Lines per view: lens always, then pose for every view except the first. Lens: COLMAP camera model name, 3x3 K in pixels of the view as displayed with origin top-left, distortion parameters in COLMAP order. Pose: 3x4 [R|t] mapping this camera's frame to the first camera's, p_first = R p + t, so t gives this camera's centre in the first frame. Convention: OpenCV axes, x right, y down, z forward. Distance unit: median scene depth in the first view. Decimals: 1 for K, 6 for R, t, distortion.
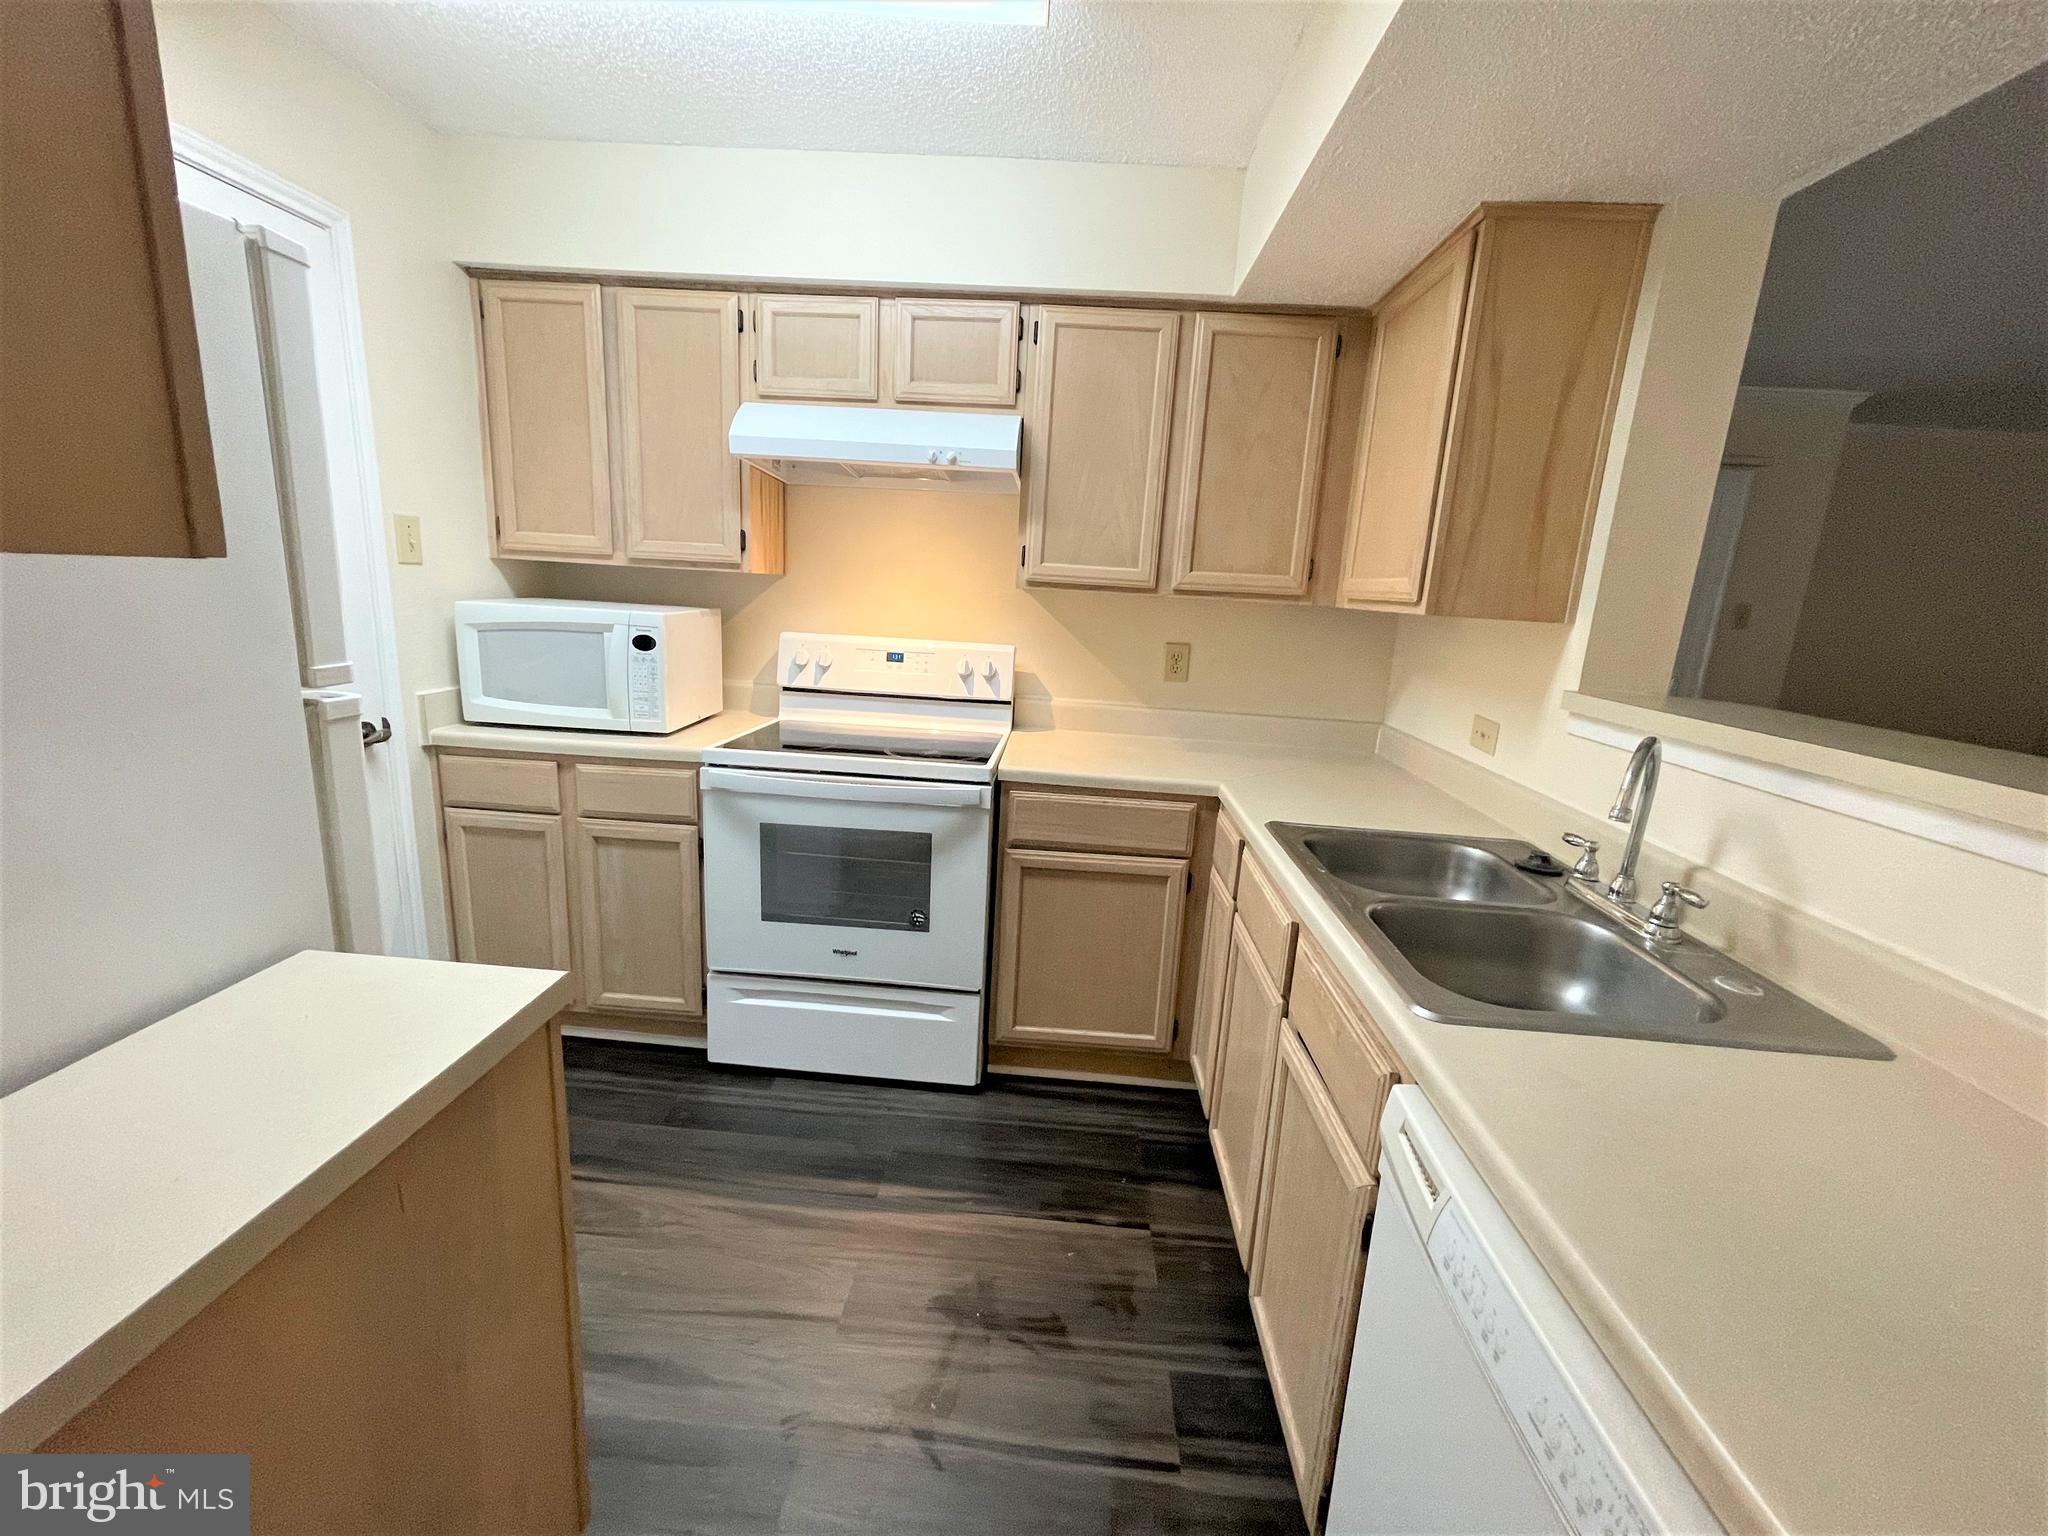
lens RADIAL K [[829.5, 0, 1022.5], [0, 829.5, 770.0], [0, 0, 1]] dist [-0.003907, 0.002366]
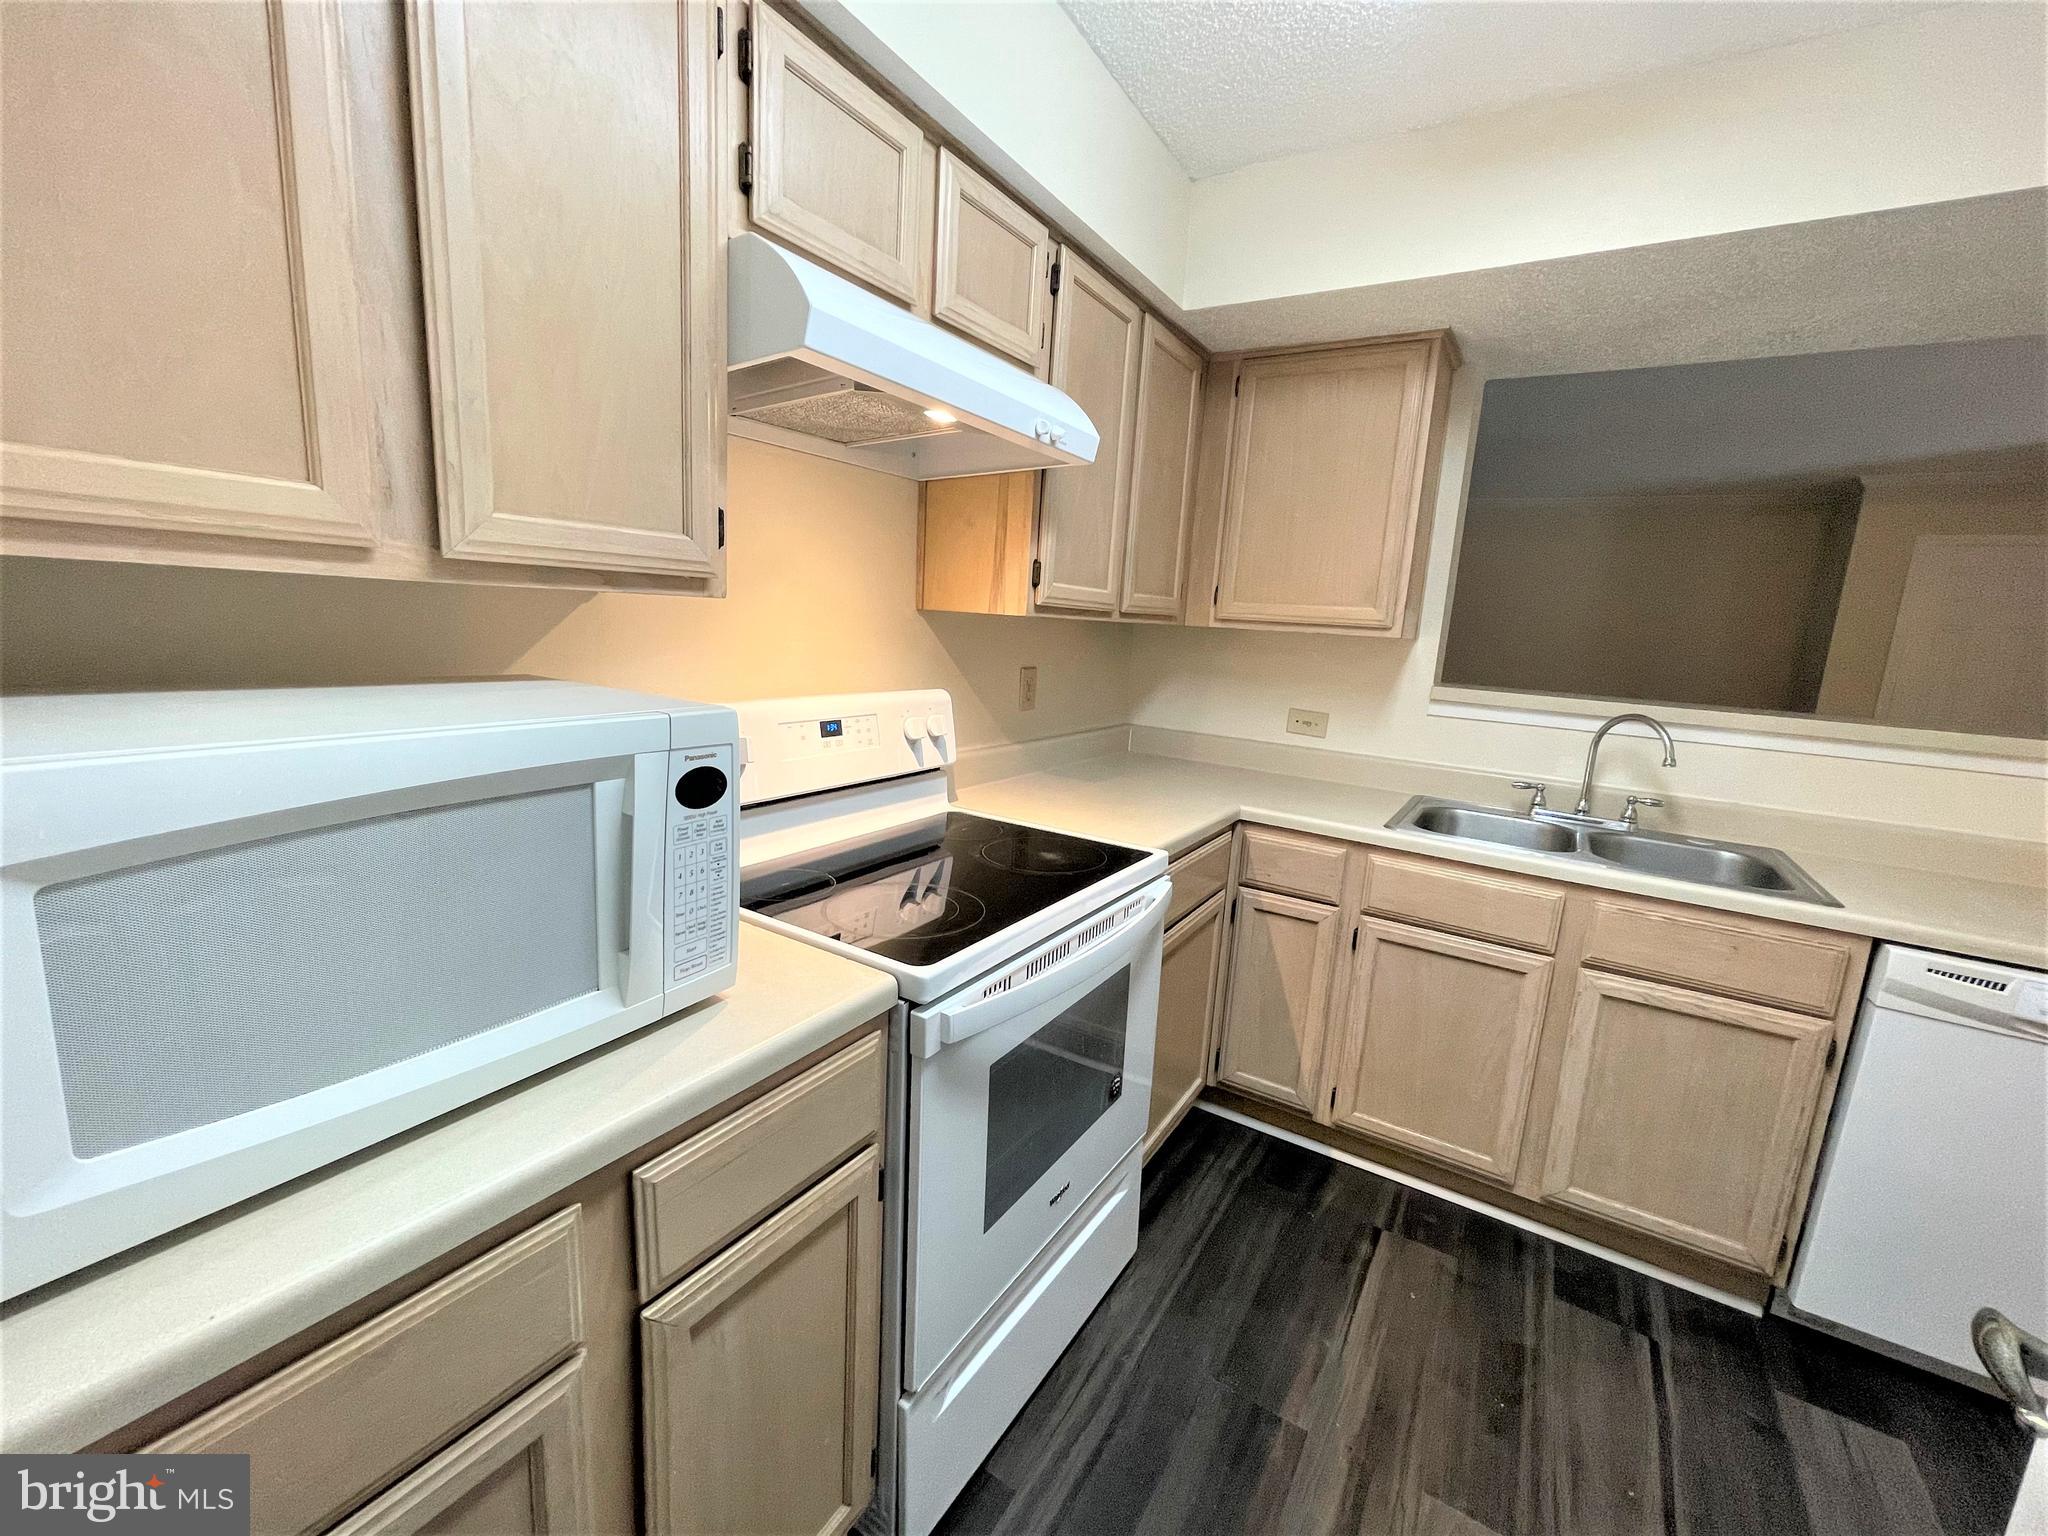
lens RADIAL K [[829.5, 0, 1020.0], [0, 829.5, 762.1], [0, 0, 1]] dist [-0.003907, 0.002366]
pose [[0.491566, -0.179603, 0.852118, -0.721388], [0.161488, 0.980330, 0.113467, -0.186986], [-0.855736, 0.081831, 0.510901, 0.672898]]
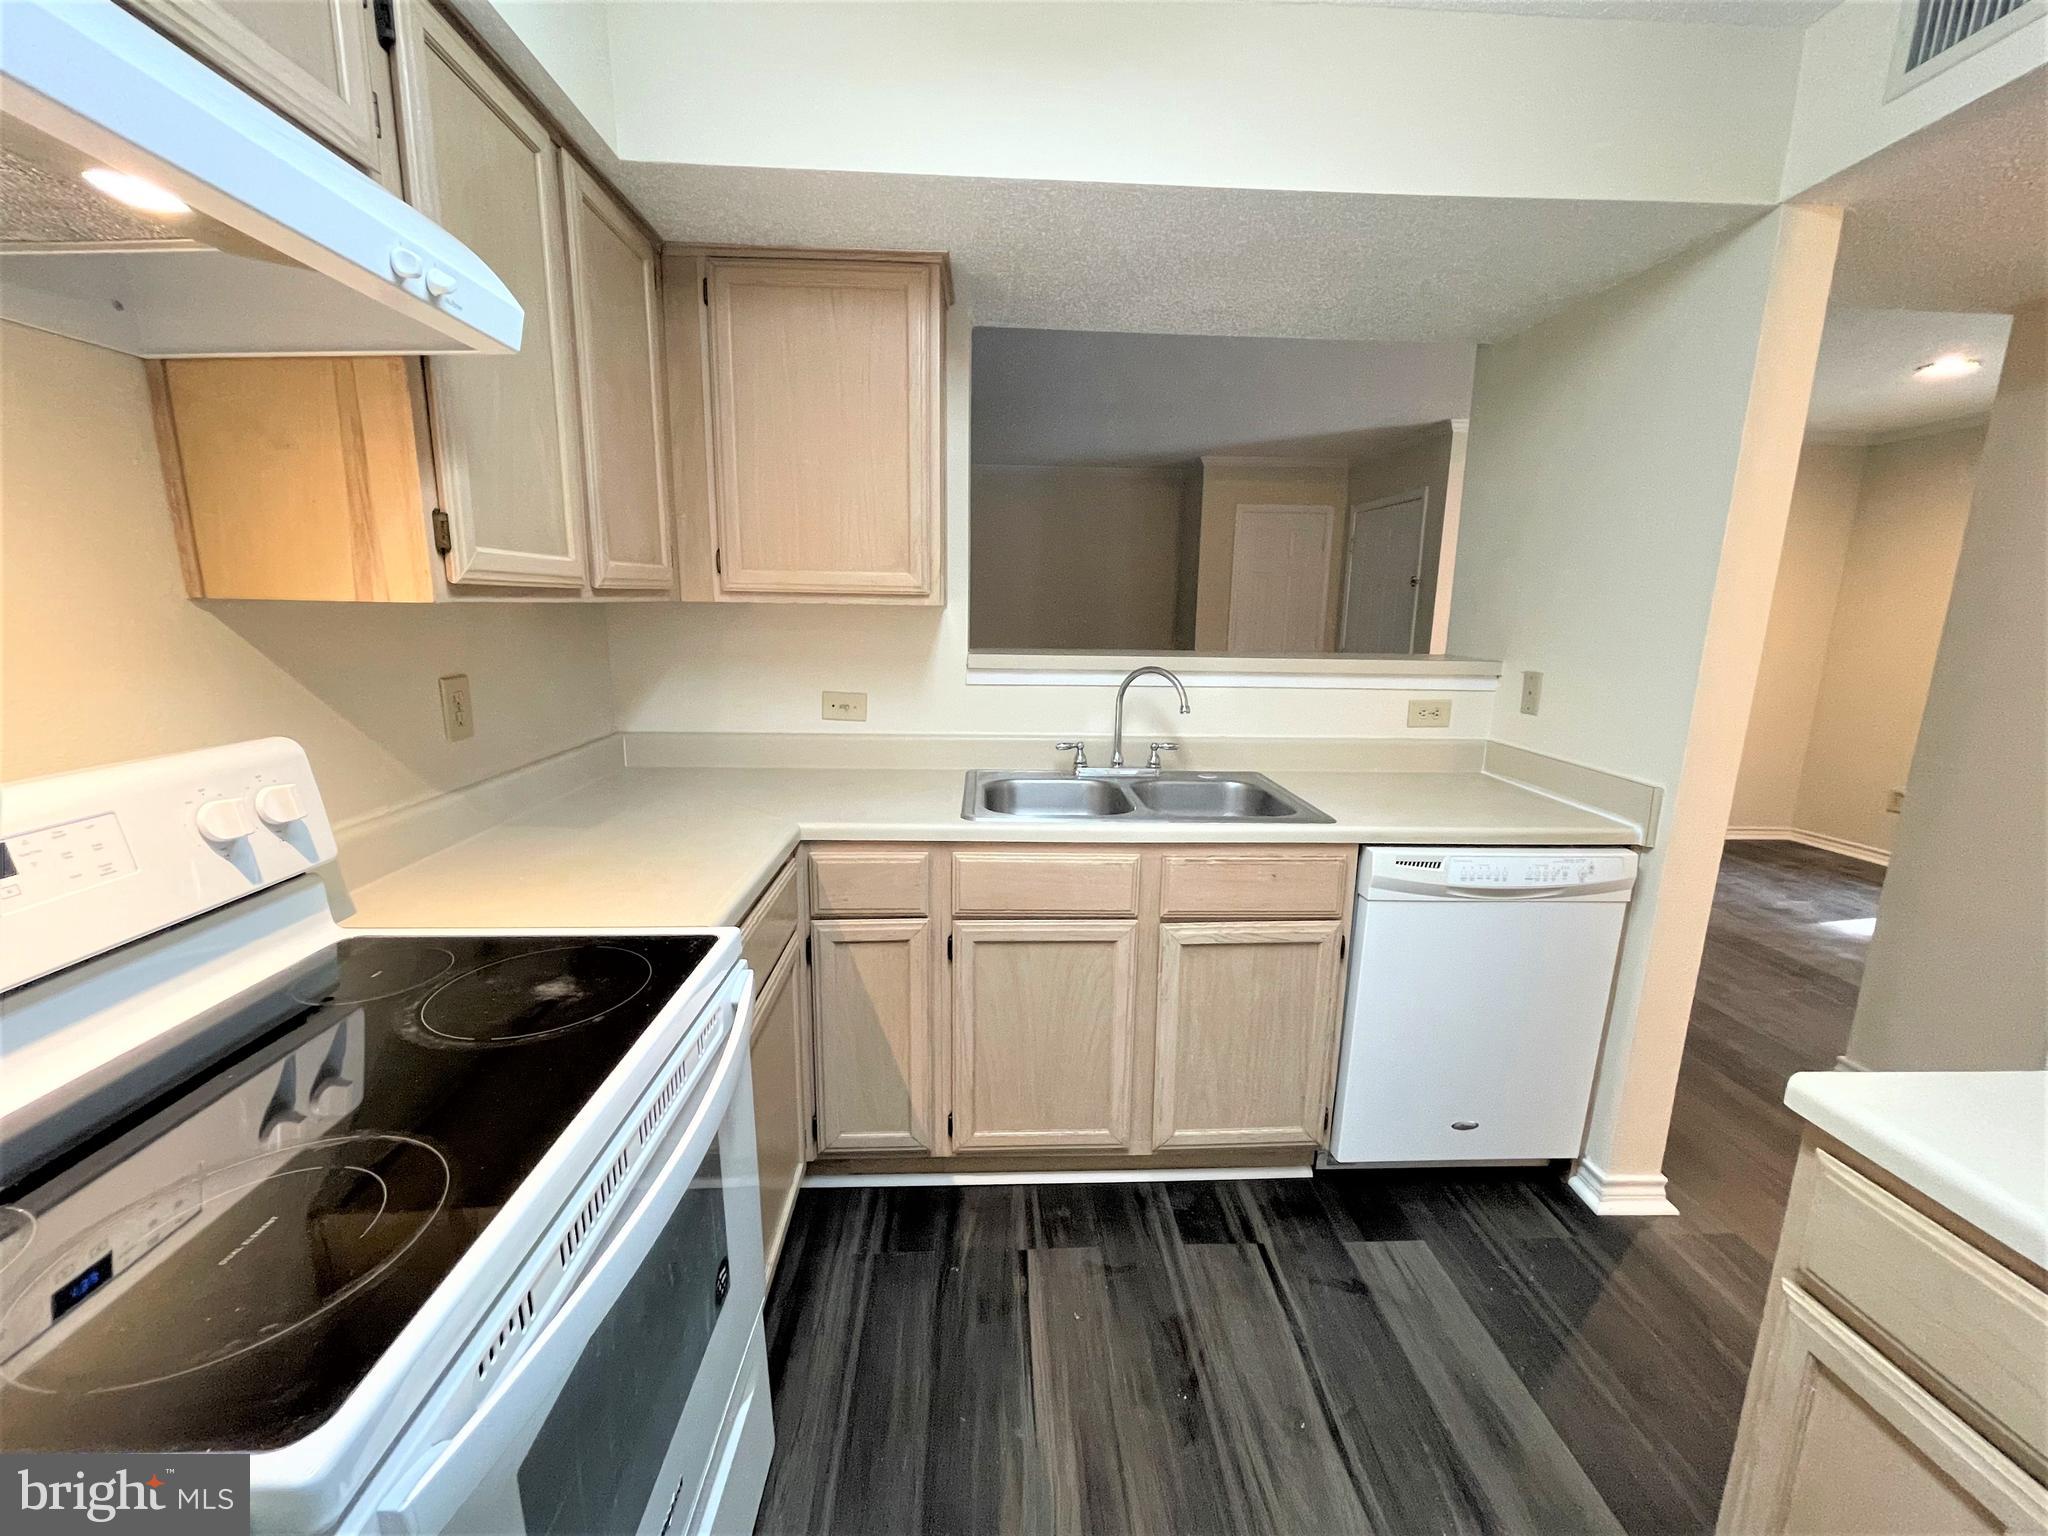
lens RADIAL K [[829.5, 0, 1018.8], [0, 829.5, 761.2], [0, 0, 1]] dist [-0.003907, 0.002366]
pose [[-0.101643, -0.245885, 0.963955, -0.536747], [0.199322, 0.944291, 0.261887, -0.204620], [-0.974648, 0.218756, -0.046970, 0.774272]]
